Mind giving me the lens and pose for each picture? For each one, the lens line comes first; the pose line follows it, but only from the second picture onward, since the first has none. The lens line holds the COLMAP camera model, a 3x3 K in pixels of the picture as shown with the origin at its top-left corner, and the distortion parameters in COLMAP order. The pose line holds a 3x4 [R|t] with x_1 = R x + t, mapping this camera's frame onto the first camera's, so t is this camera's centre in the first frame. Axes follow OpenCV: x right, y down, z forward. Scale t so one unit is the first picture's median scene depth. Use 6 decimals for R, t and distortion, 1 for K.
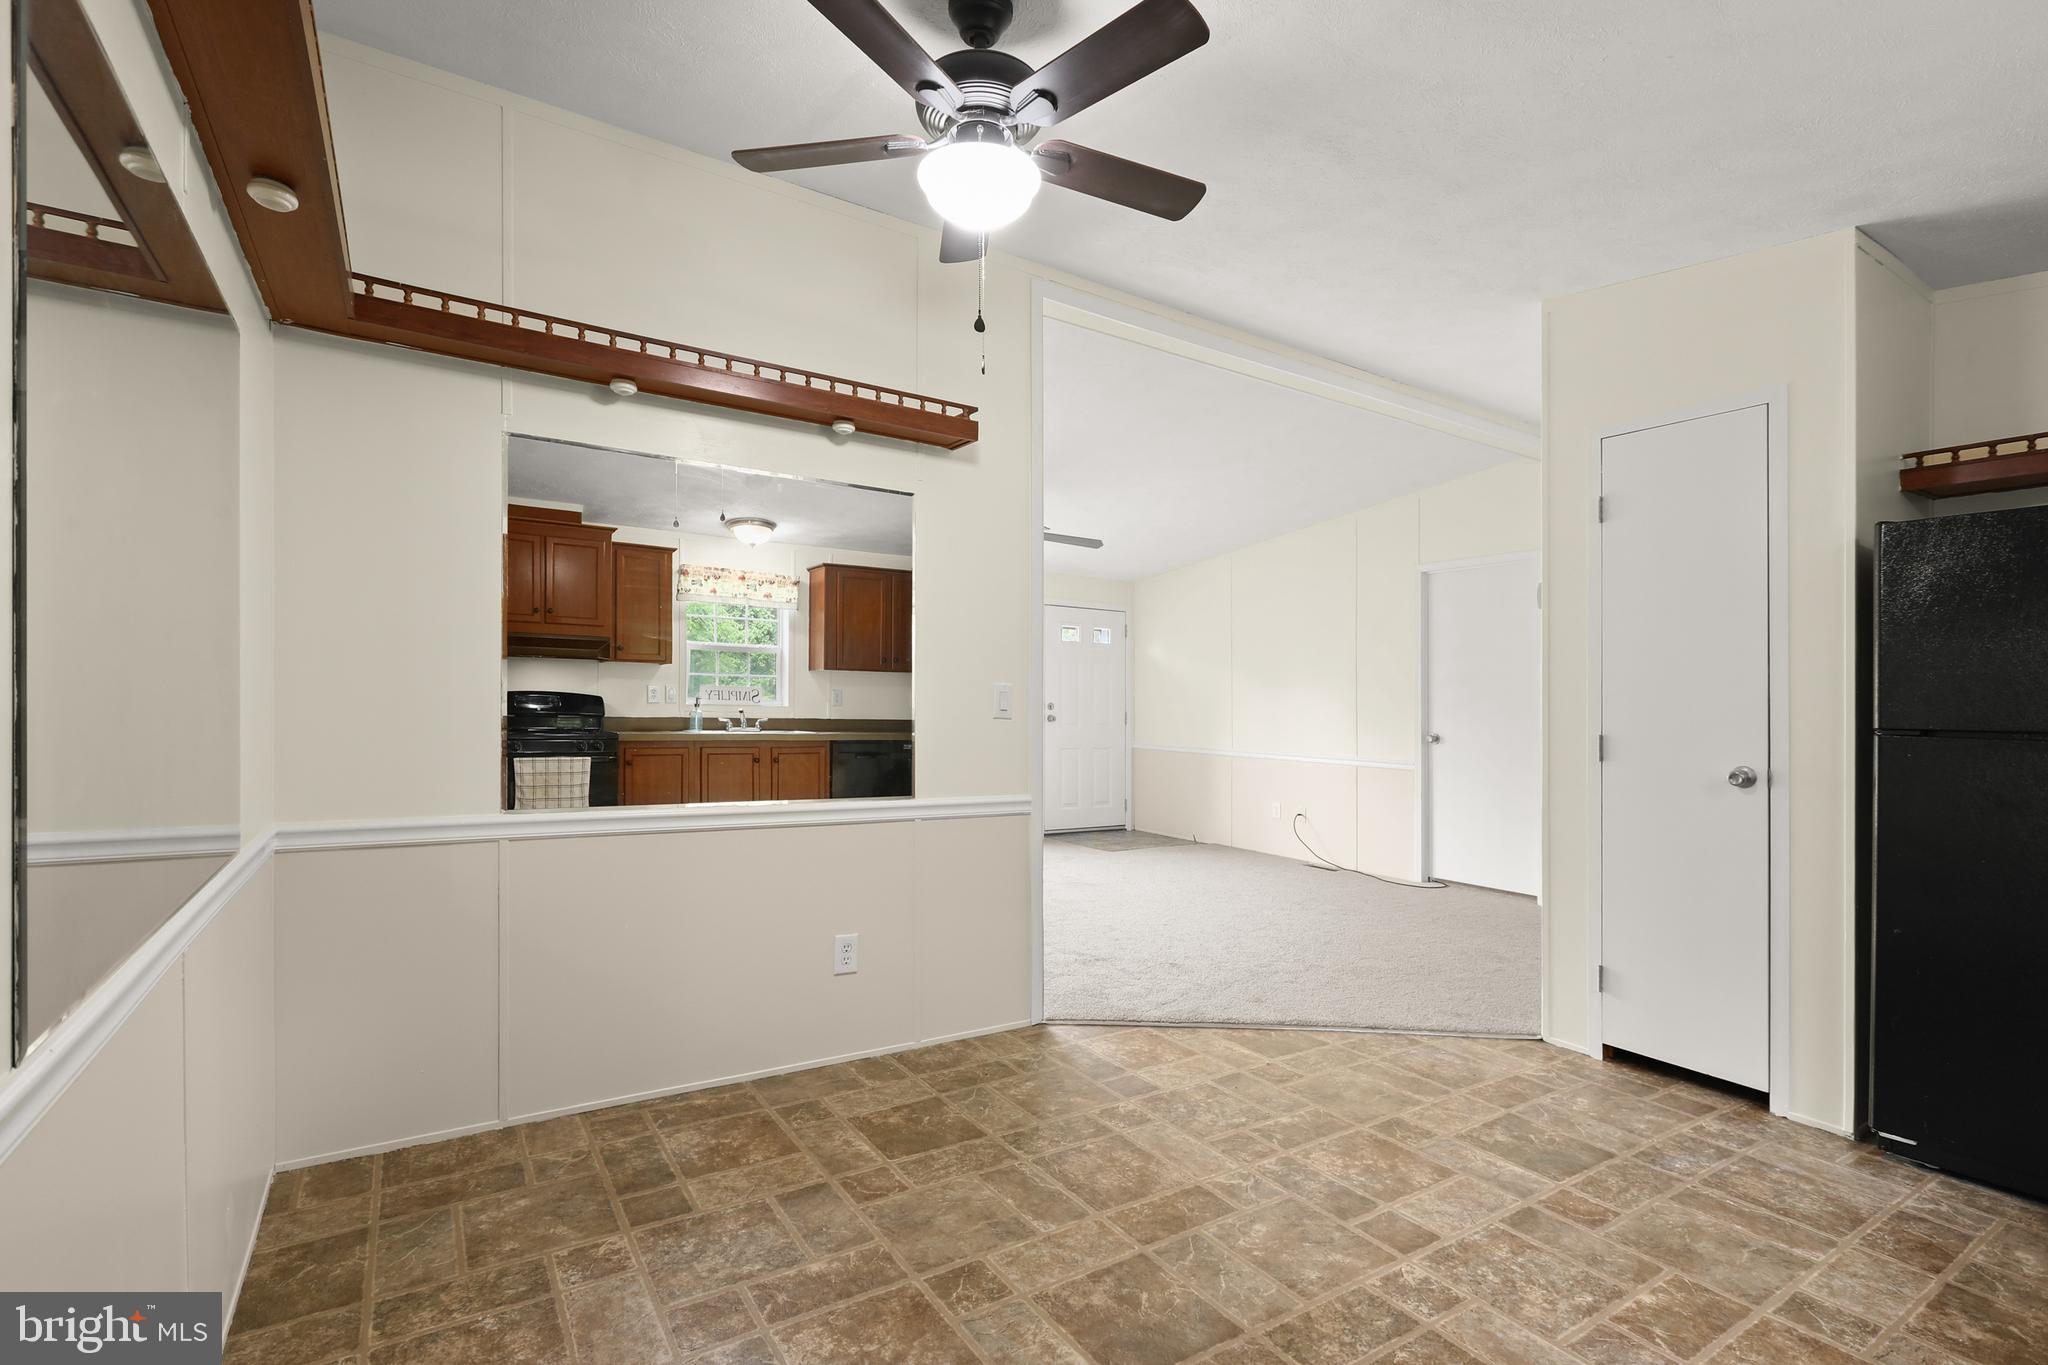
lens RADIAL K [[938.5, 0, 998.5], [0, 938.5, 687.9], [0, 0, 1]] dist [-0.003184, 0.000947]
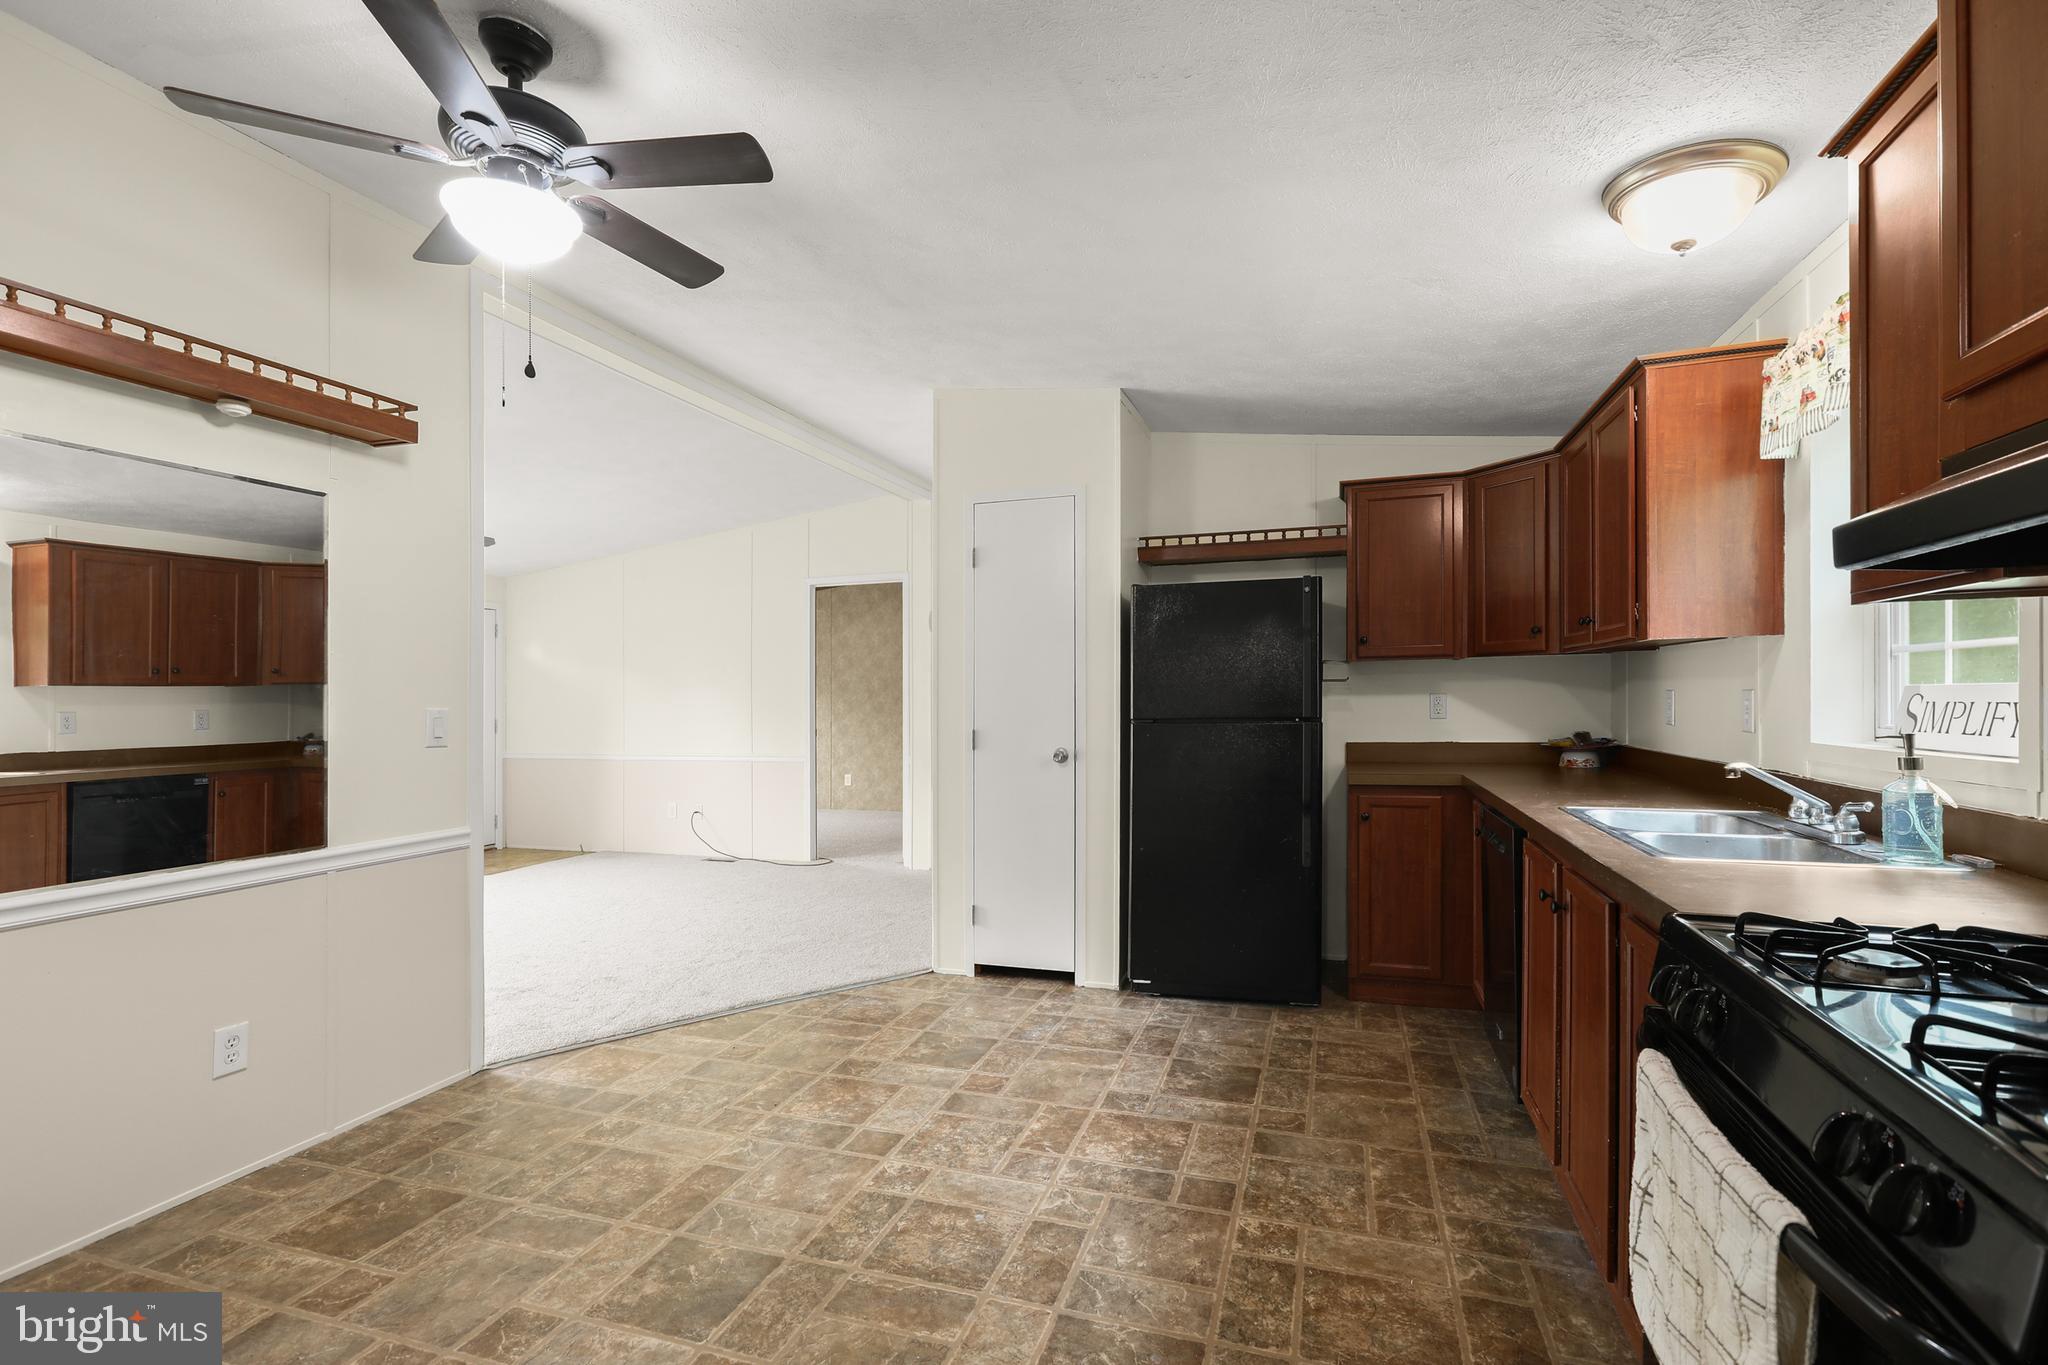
lens RADIAL K [[947.6, 0, 1023.5], [0, 947.6, 715.5], [0, 0, 1]] dist [-0.001096, 0.001279]
pose [[0.769792, -0.045220, 0.636691, -0.178771], [0.019244, 0.998678, 0.047662, -0.039184], [-0.638005, -0.024437, 0.769644, -0.075968]]
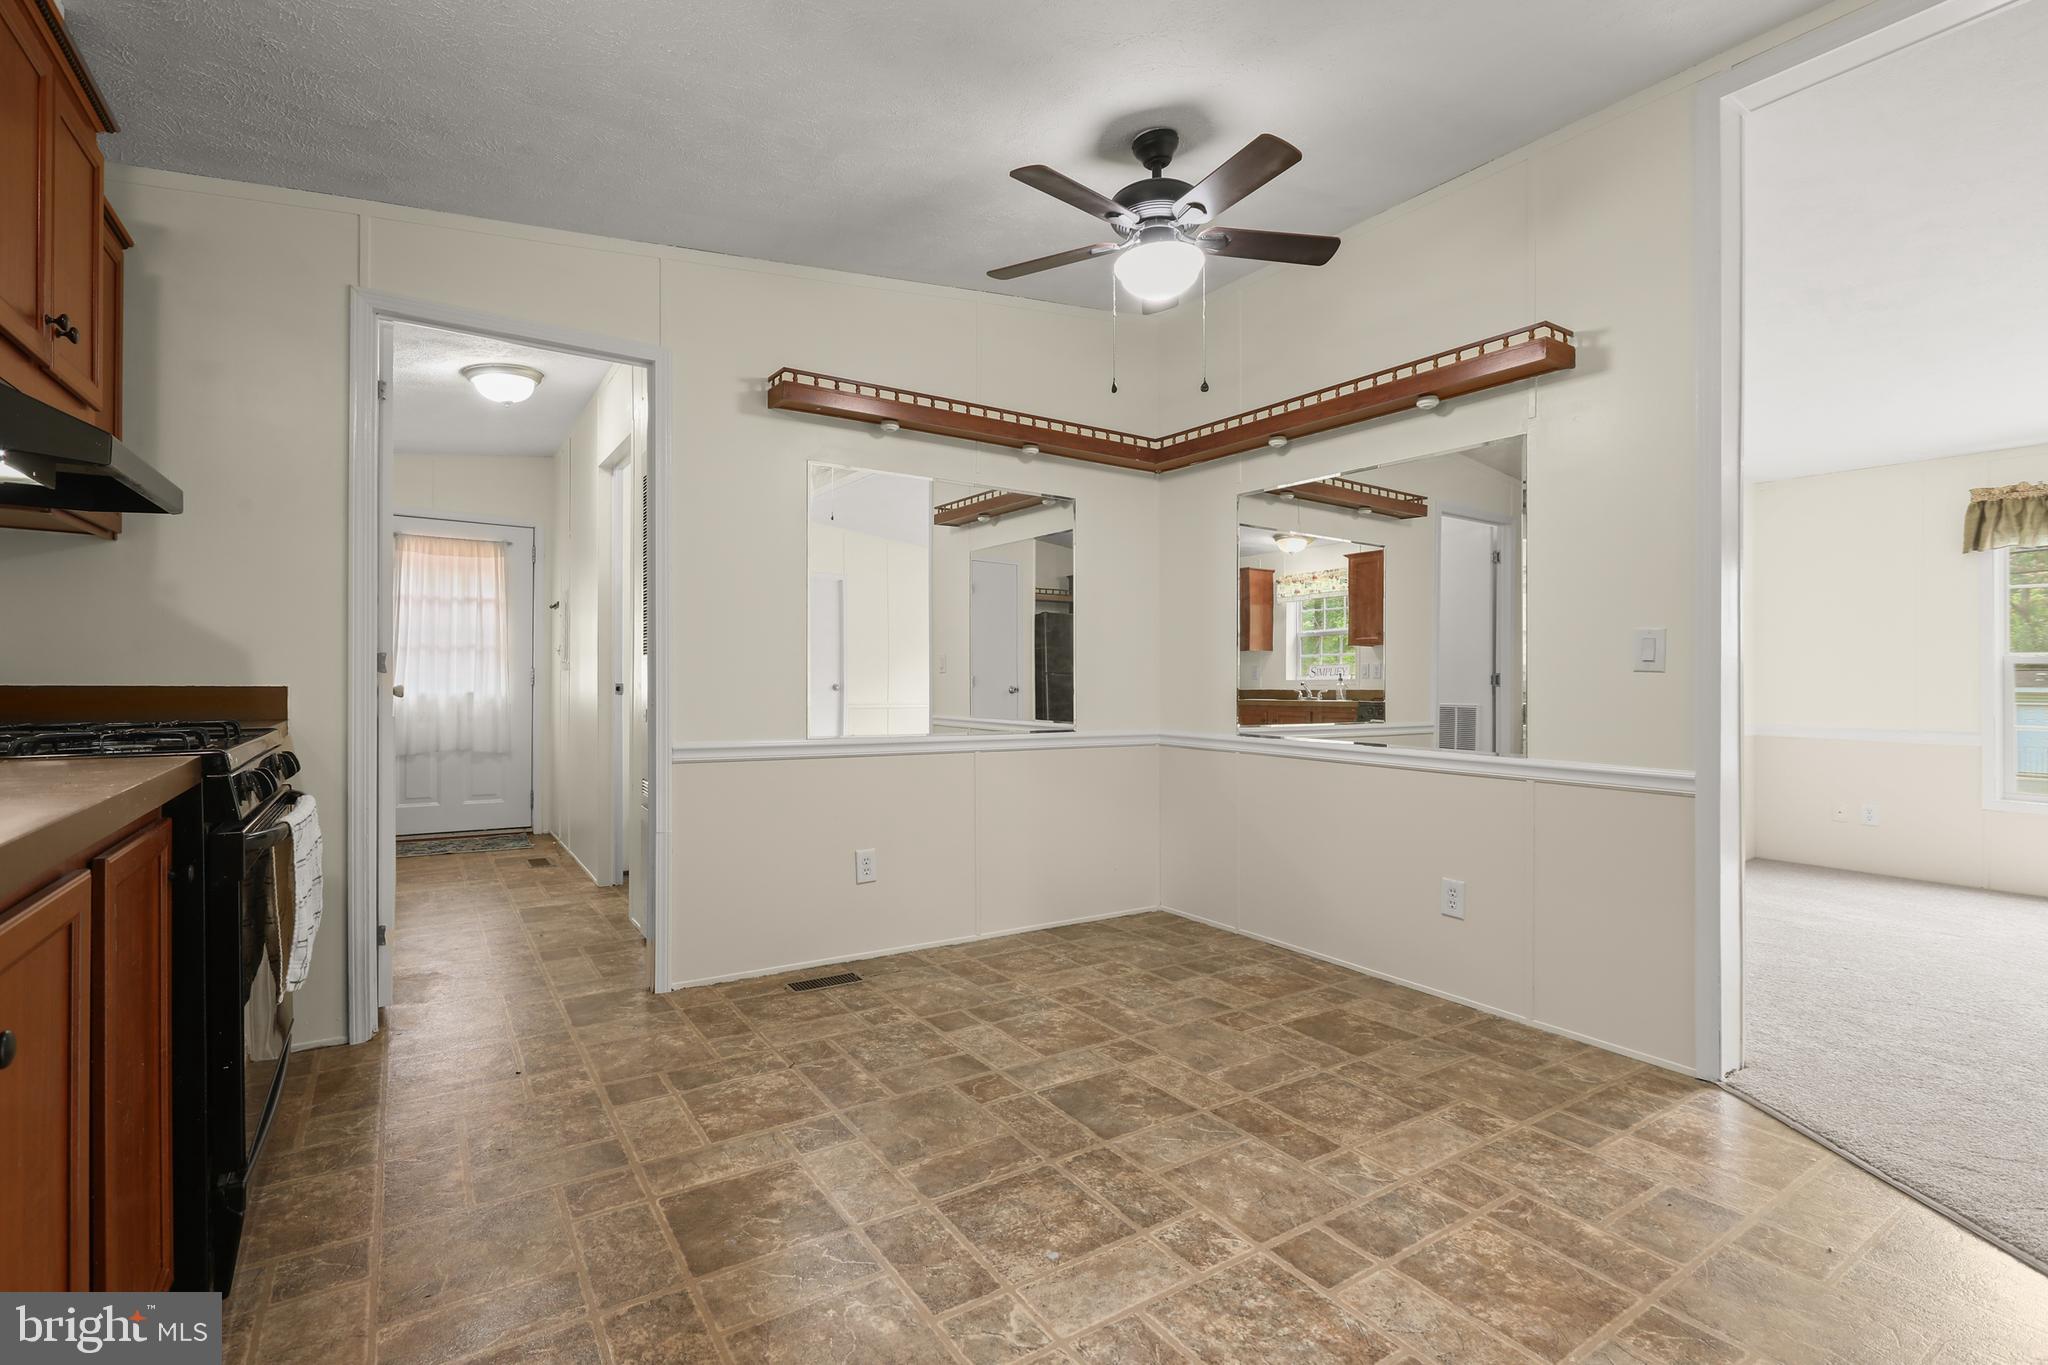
lens RADIAL K [[936.3, 0, 1024.0], [0, 936.3, 682.5], [0, 0, 1]] dist [0.002028, 0.000668]
pose [[0.023561, -0.019826, -0.999526, 1.130861], [0.006927, 0.999783, -0.019668, 0.079251], [0.999698, -0.006461, 0.023693, 0.648796]]
